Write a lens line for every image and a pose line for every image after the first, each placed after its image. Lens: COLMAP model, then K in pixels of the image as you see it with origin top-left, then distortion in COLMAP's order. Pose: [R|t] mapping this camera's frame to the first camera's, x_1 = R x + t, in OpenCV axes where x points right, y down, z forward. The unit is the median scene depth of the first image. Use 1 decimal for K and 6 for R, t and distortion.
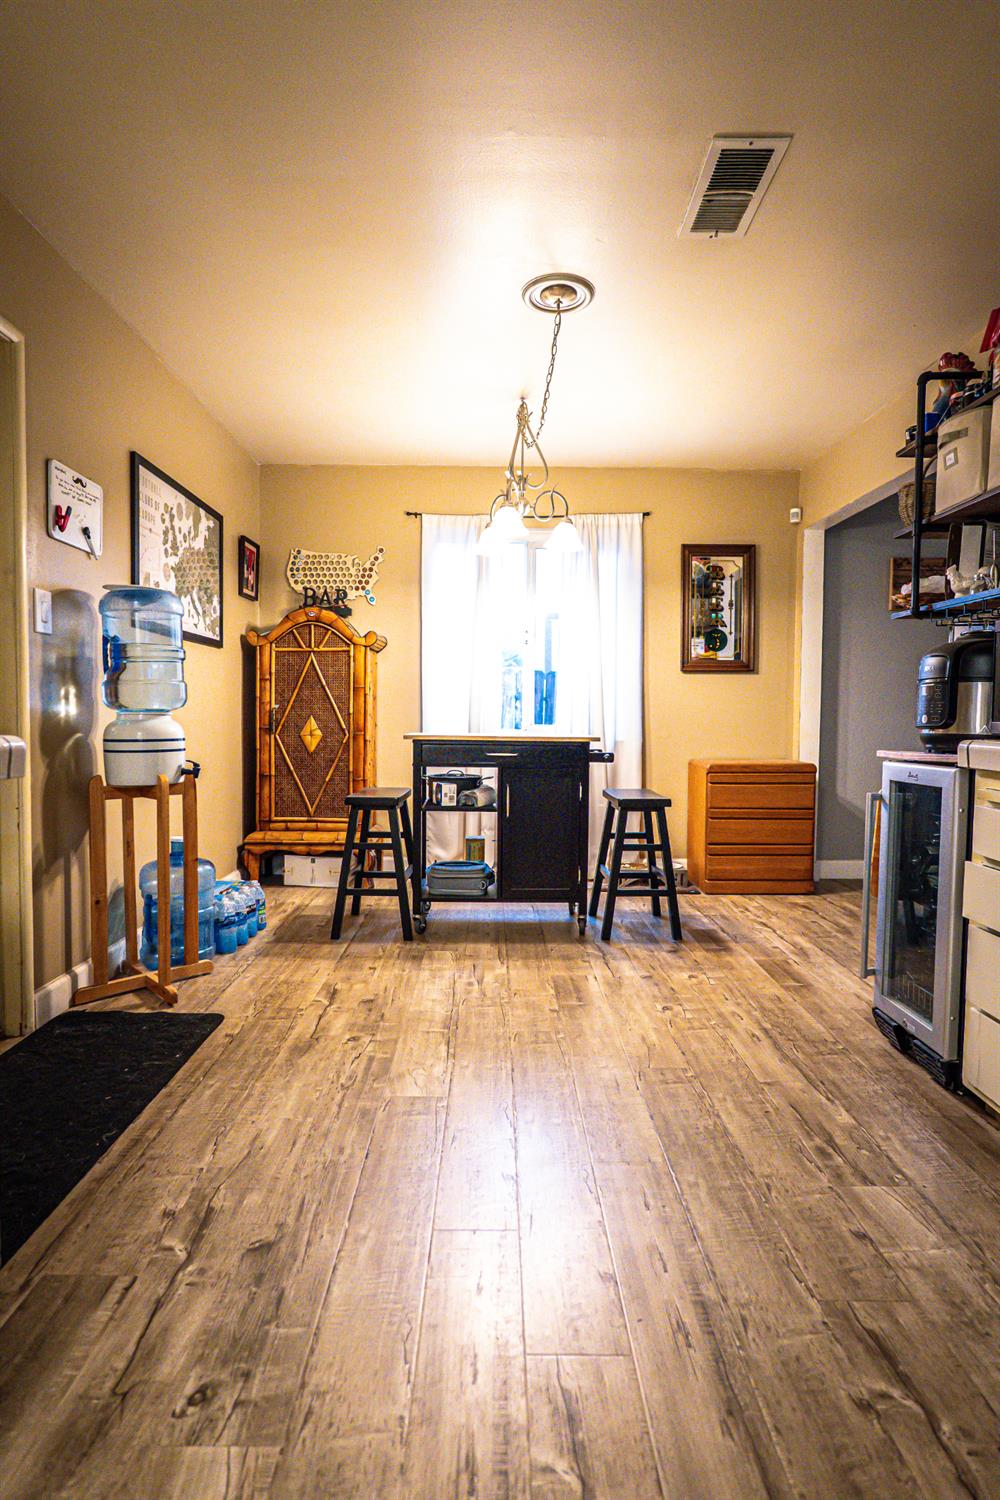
lens RADIAL K [[779.8, 0, 498.2], [0, 779.8, 750.2], [0, 0, 1]] dist [-0.018997, 0.011087]
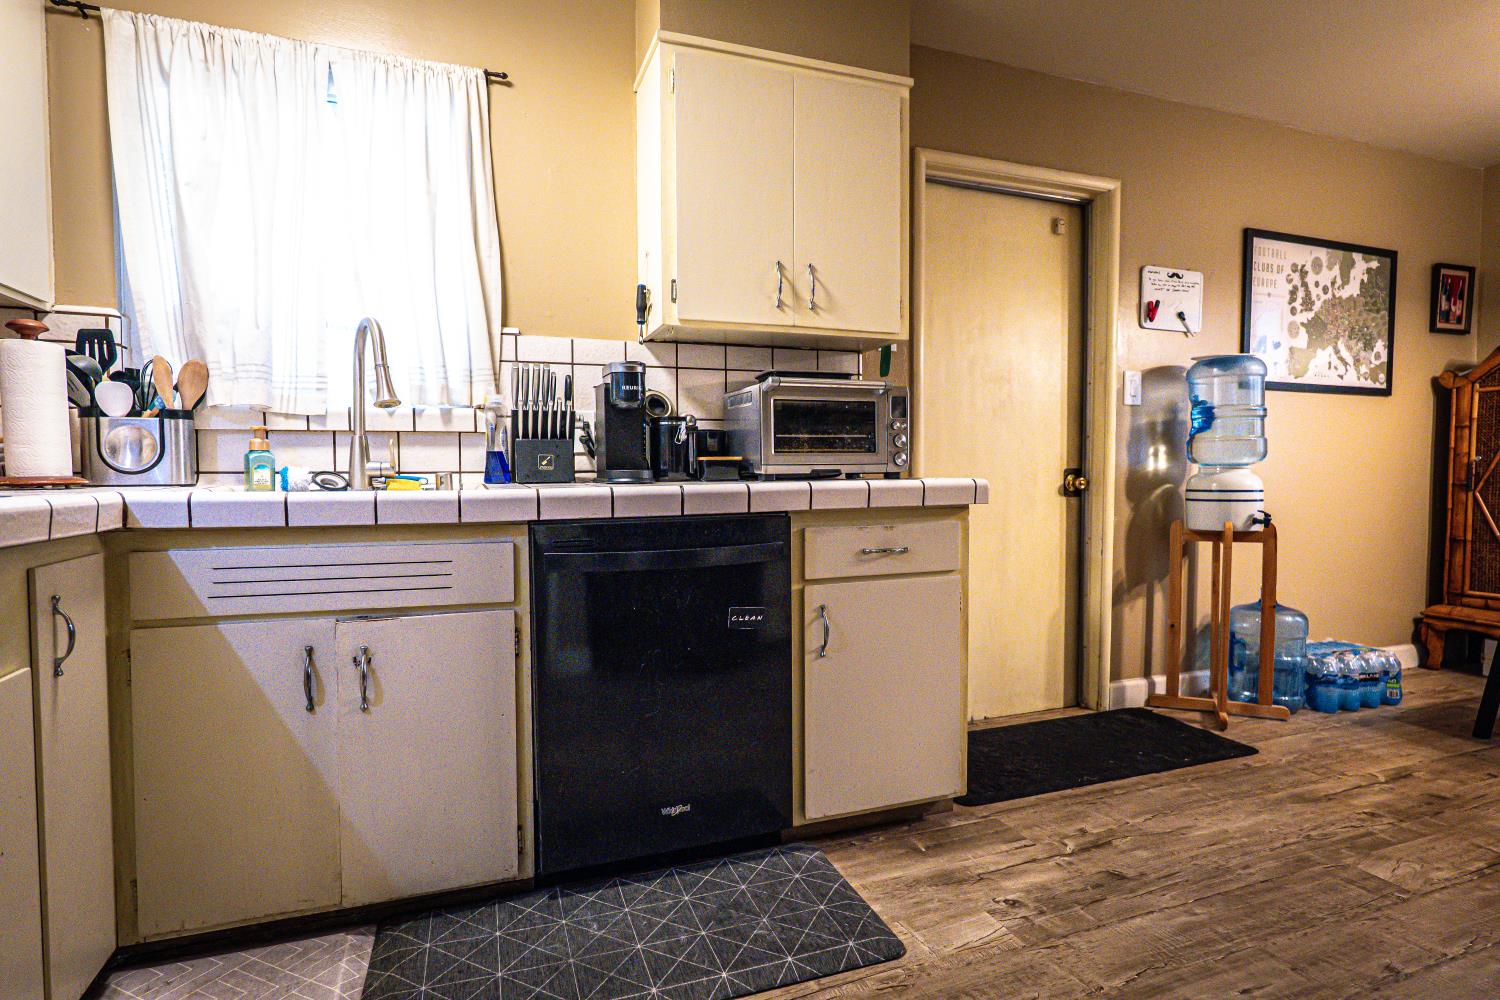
lens RADIAL K [[779.8, 0, 751.9], [0, 779.8, 502.6], [0, 0, 1]] dist [-0.018997, 0.011087]
pose [[0.344363, 0.030460, -0.938342, 0.370964], [-0.038605, 0.999088, 0.018264, 0.009948], [0.938042, 0.029936, 0.345225, -0.022233]]
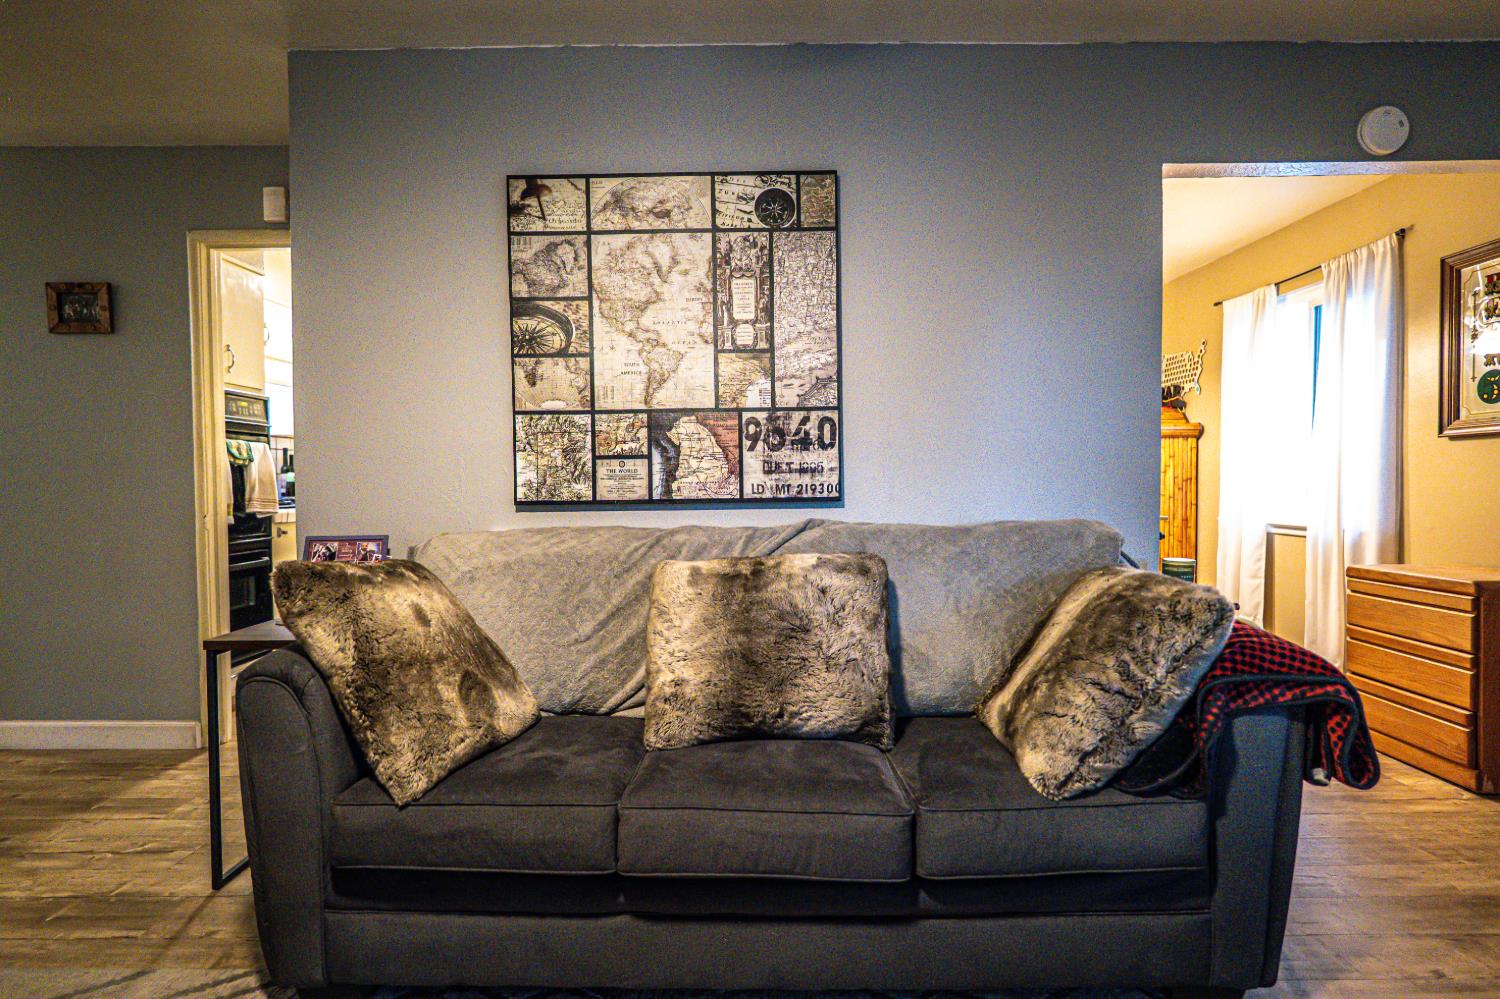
lens RADIAL K [[779.8, 0, 739.3], [0, 779.8, 501.8], [0, 0, 1]] dist [-0.018997, 0.011087]
pose [[-0.010638, 0.019140, -0.999760, 1.652269], [-0.042261, 0.998915, 0.019574, -0.053884], [0.999050, 0.042460, -0.009818, 0.664496]]
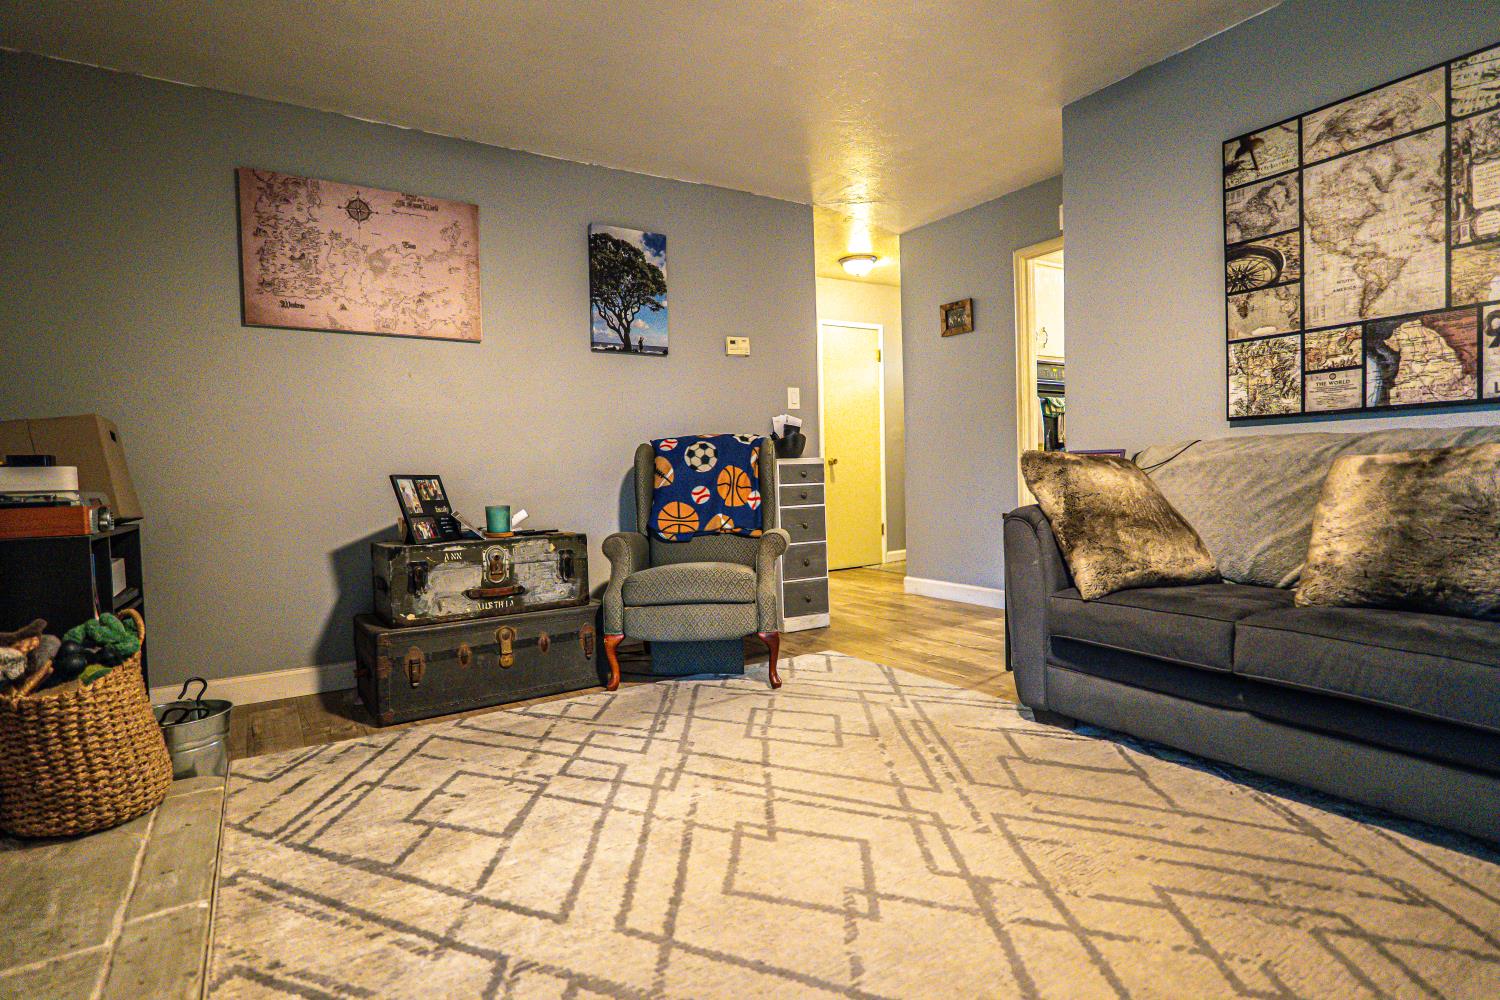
lens RADIAL K [[779.8, 0, 748.8], [0, 779.8, 507.0], [0, 0, 1]] dist [-0.018997, 0.011087]
pose [[-0.845429, 0.040613, -0.532541, 1.884372], [-0.003842, 0.996616, 0.082104, 0.011822], [0.534074, 0.071459, -0.842412, 0.953788]]
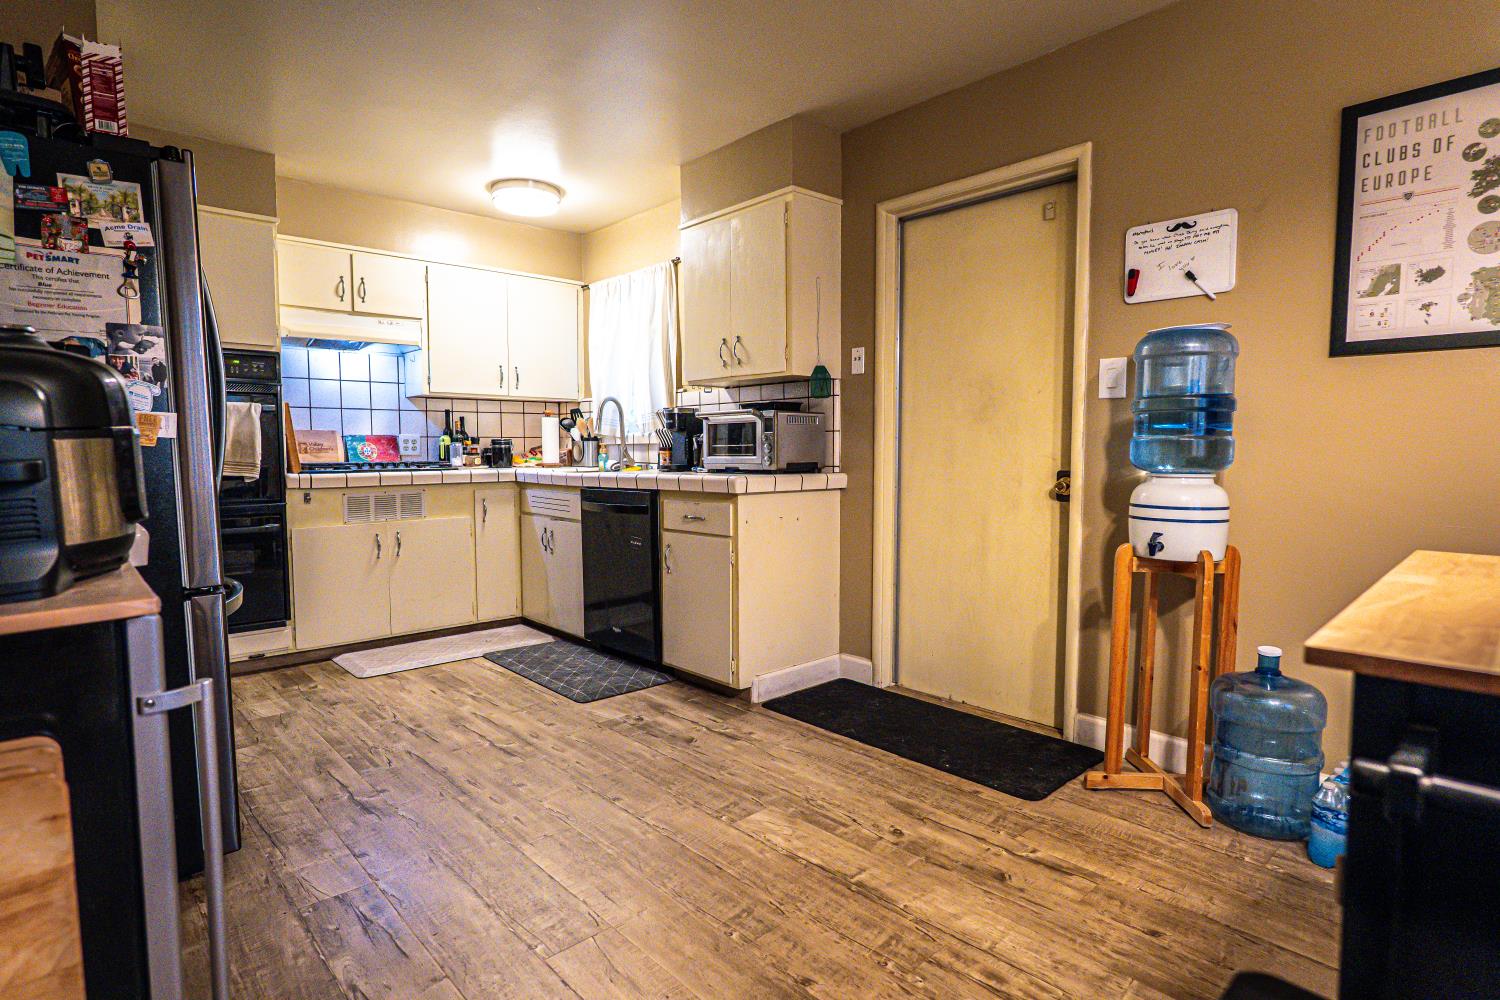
lens RADIAL K [[779.8, 0, 746.9], [0, 779.8, 500.3], [0, 0, 1]] dist [-0.018997, 0.011087]
pose [[-0.741356, 0.038101, -0.670030, 0.482953], [-0.036393, 0.994636, 0.096826, -0.087370], [0.670125, 0.096166, -0.735992, 1.354652]]
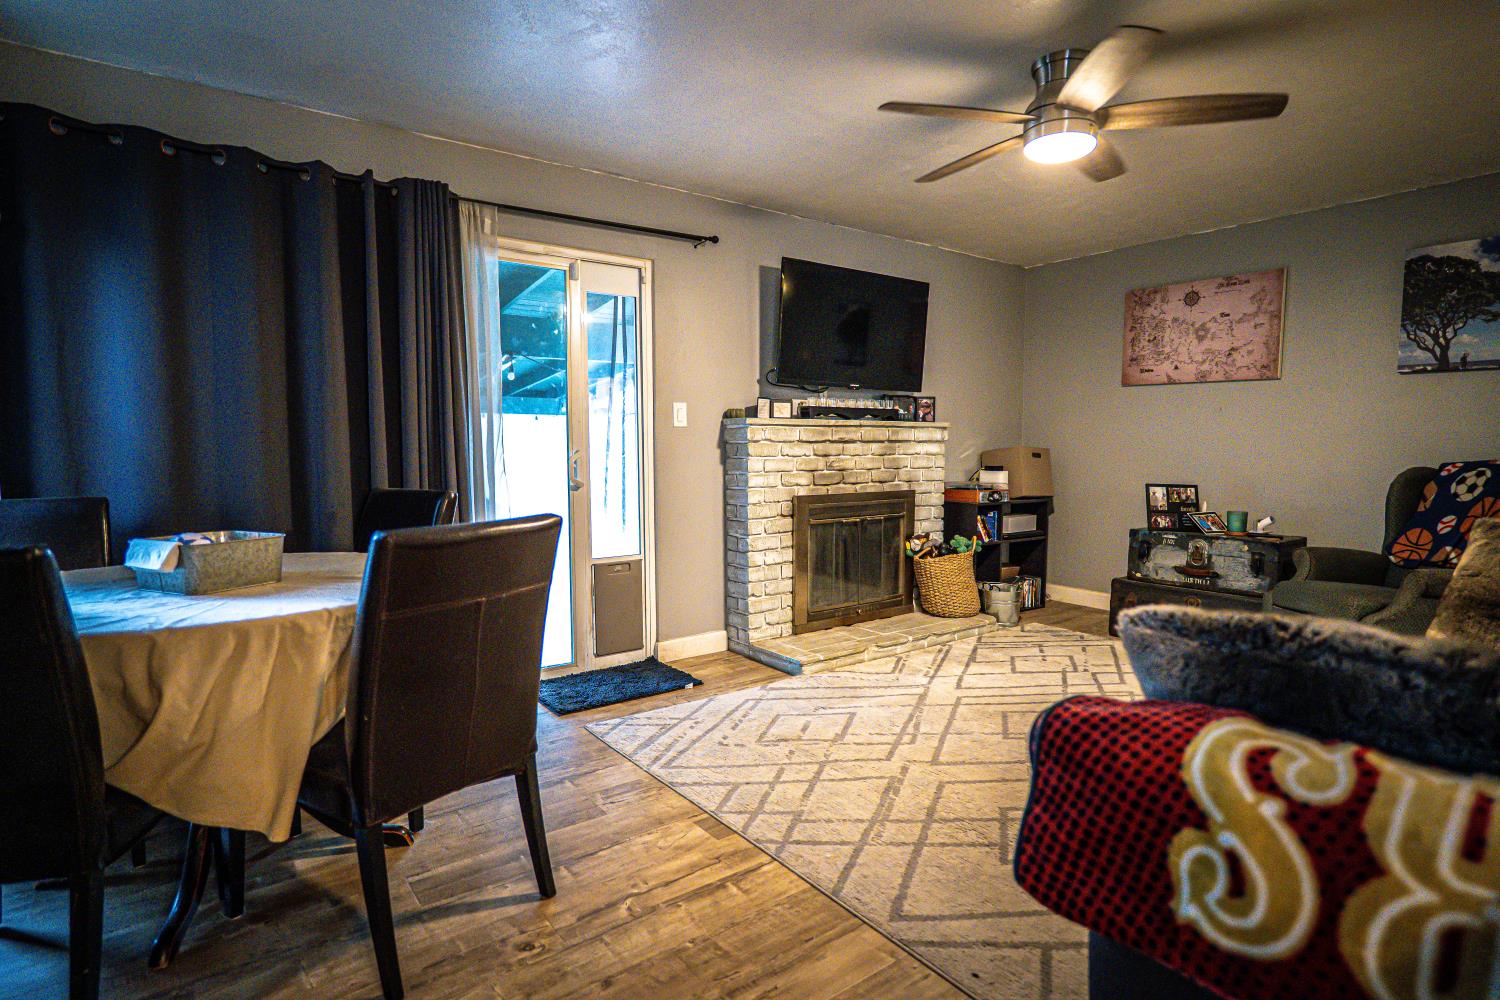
lens RADIAL K [[779.8, 0, 744.2], [0, 779.8, 502.3], [0, 0, 1]] dist [-0.018997, 0.011087]
pose [[-0.585816, -0.069771, 0.807435, 0.857646], [0.033660, 0.993333, 0.110256, -0.119396], [-0.809745, 0.091768, -0.579562, 1.473035]]
